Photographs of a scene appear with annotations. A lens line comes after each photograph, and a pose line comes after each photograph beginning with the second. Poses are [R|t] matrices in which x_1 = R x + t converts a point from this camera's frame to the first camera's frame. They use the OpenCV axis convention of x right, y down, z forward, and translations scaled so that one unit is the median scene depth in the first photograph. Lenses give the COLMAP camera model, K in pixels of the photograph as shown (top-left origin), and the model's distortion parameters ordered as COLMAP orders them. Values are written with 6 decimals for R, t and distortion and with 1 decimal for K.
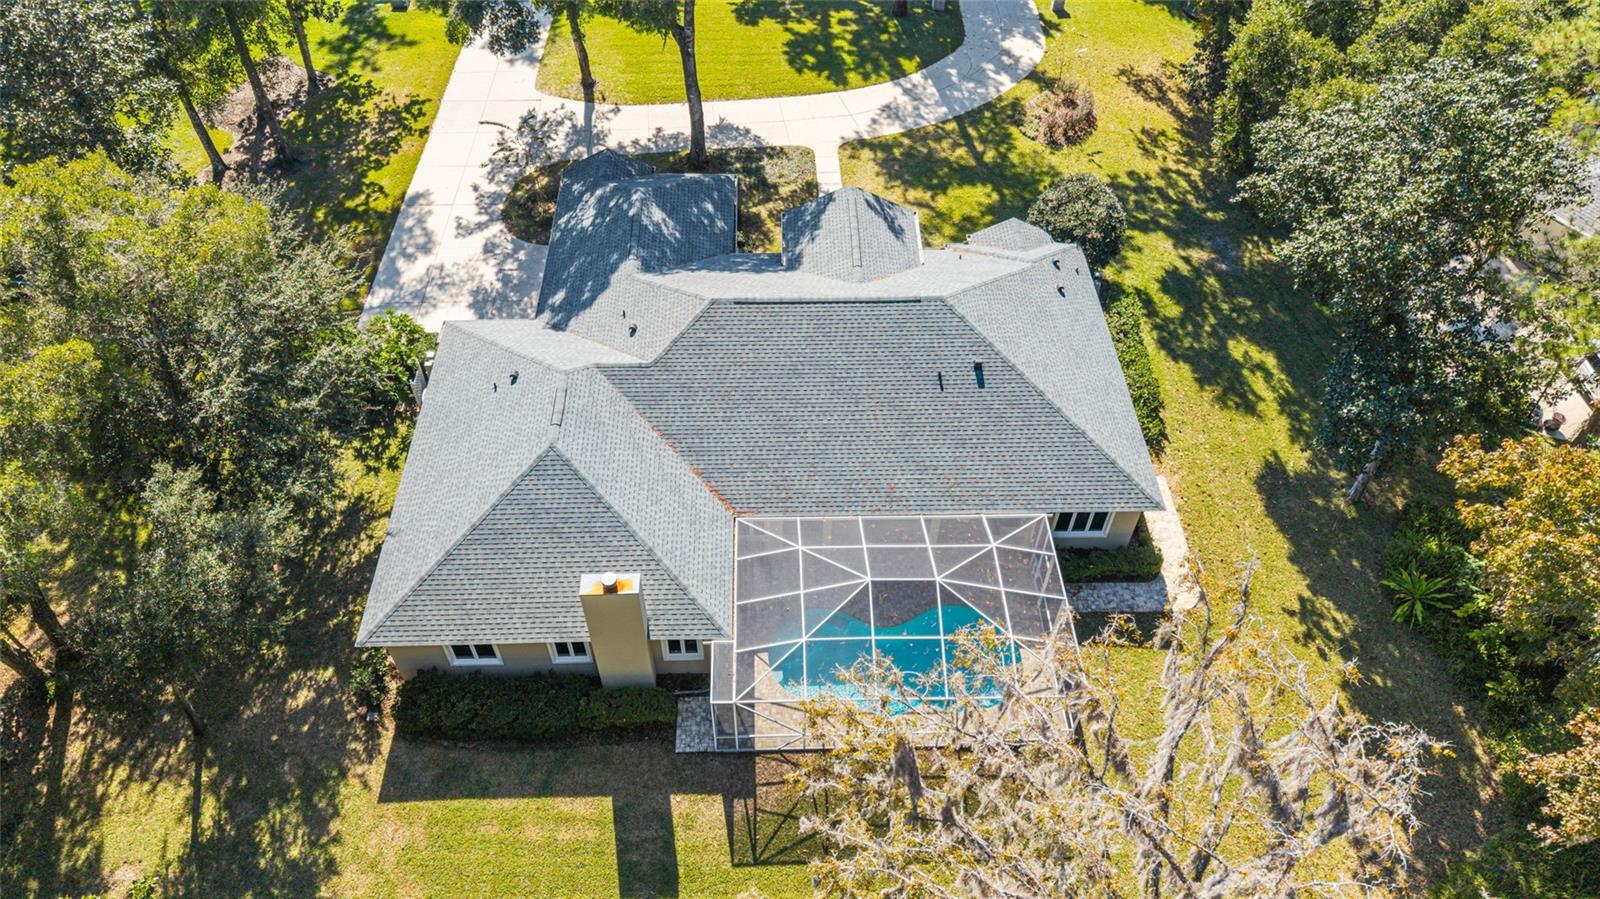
lens RADIAL K [[1079.7, 0, 784.7], [0, 1079.7, 446.7], [0, 0, 1]] dist [-0.000422, 0.000051]
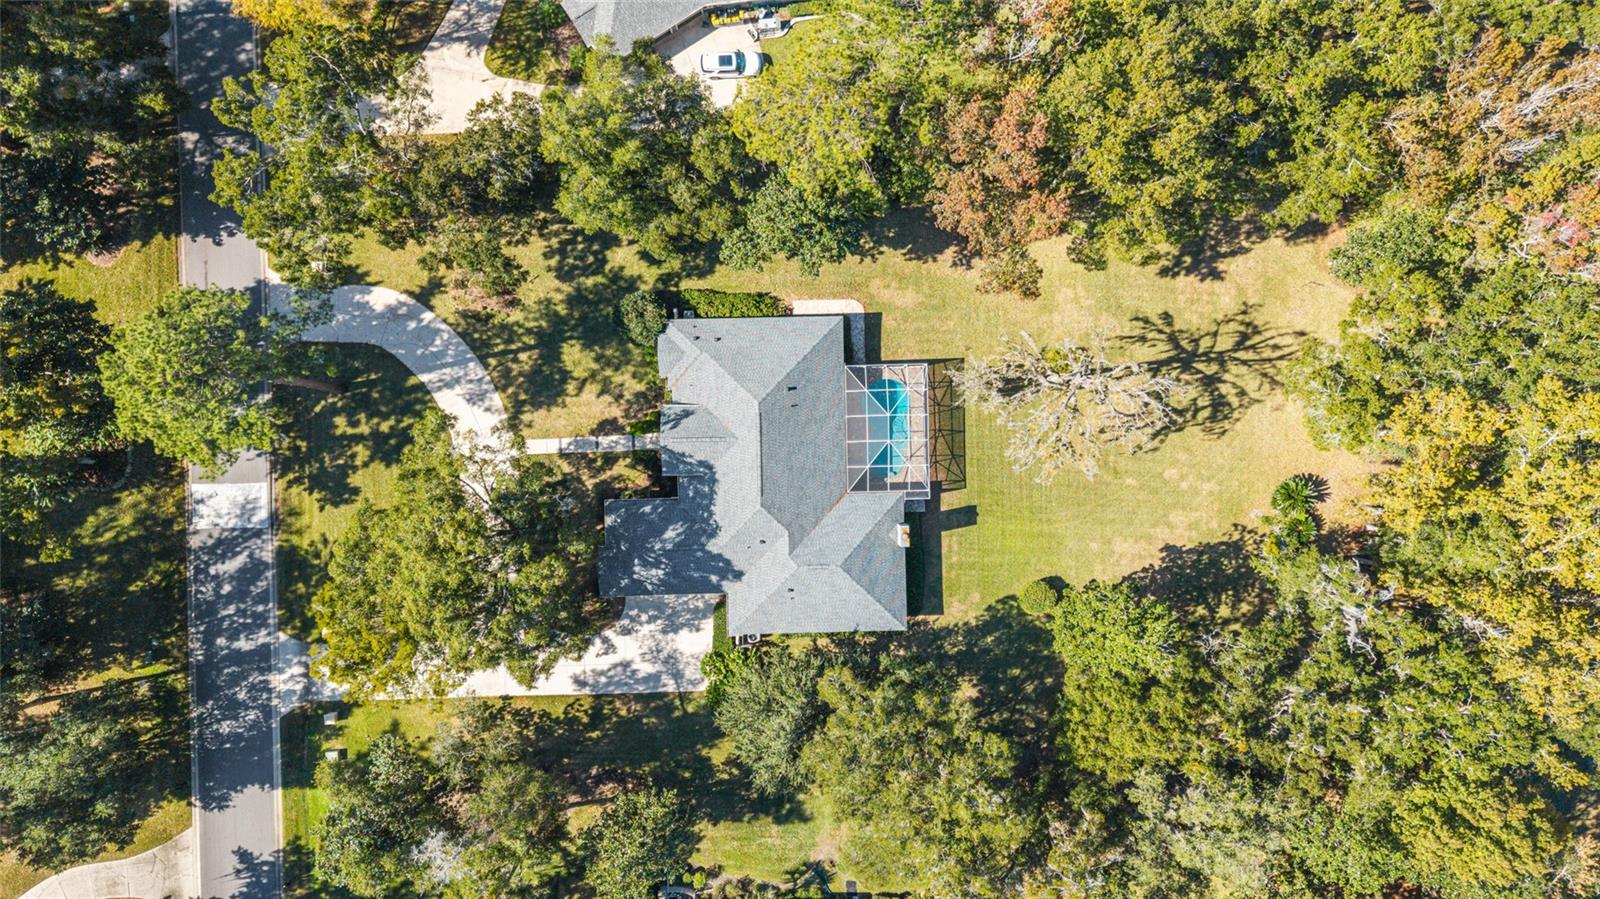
lens RADIAL K [[1079.7, 0, 799.7], [0, 1079.7, 442.6], [0, 0, 1]] dist [-0.000422, 0.000051]
pose [[0.006607, -0.999526, -0.030080, 0.092711], [0.728343, -0.015801, 0.685031, -1.120565], [-0.685181, -0.026434, 0.727893, -0.469967]]
